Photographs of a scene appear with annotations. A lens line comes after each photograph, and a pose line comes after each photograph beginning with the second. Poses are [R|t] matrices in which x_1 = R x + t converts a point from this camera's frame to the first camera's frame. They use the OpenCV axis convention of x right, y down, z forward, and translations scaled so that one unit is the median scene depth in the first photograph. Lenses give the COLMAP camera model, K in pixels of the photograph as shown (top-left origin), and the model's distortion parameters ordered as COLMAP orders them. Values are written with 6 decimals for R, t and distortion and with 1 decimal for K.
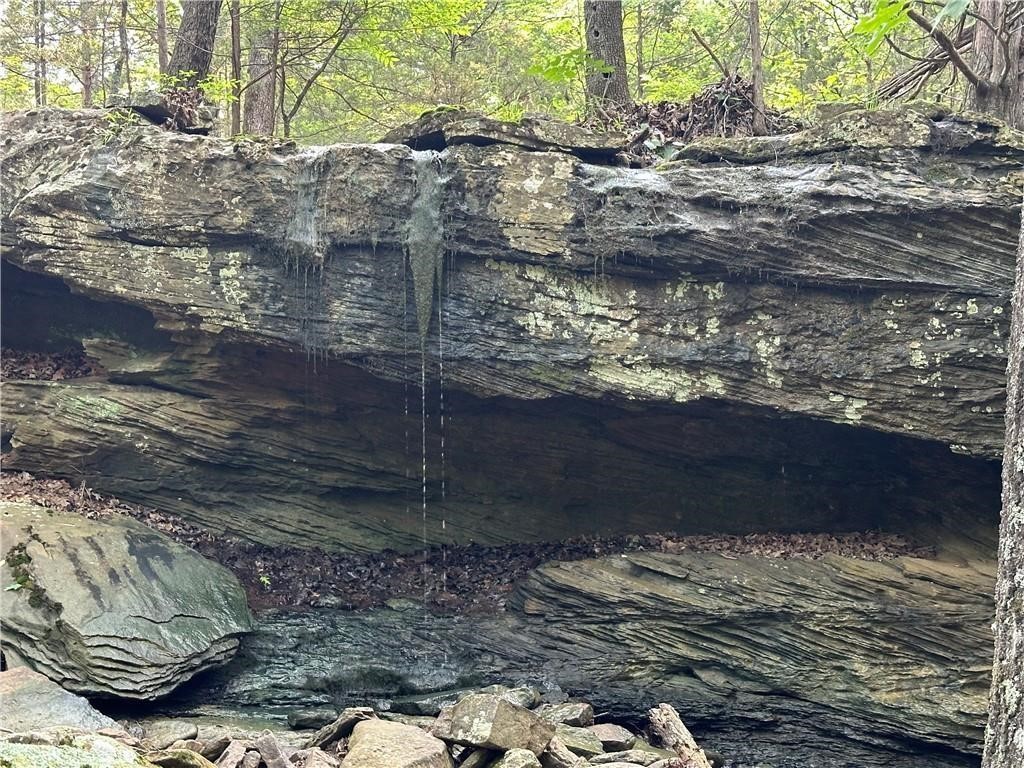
lens RADIAL K [[1456.5, 0, 512.3], [0, 1456.5, 383.7], [0, 0, 1]] dist [0.171145, 0.000000]
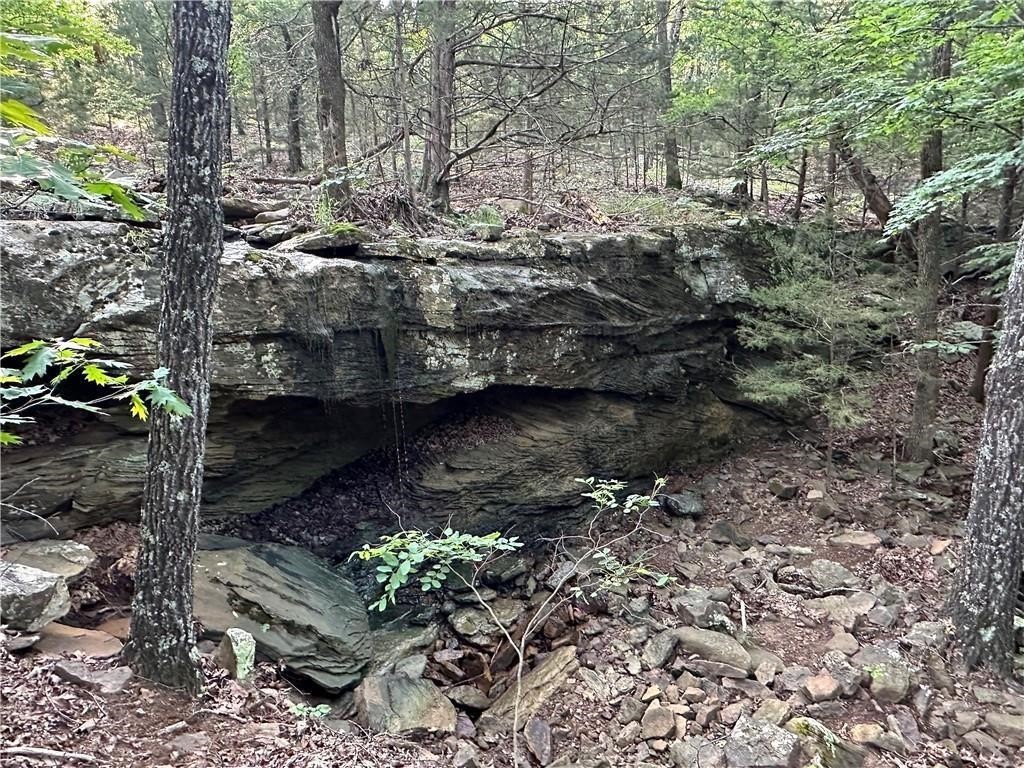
lens RADIAL K [[686.0, 0, 512.4], [0, 686.0, 382.7], [0, 0, 1]] dist [-0.001885, -0.000235]
pose [[0.559288, -0.191710, 0.806501, -0.613210], [-0.053938, 0.962414, 0.266176, -0.247068], [-0.827217, -0.192370, 0.527926, 0.451147]]
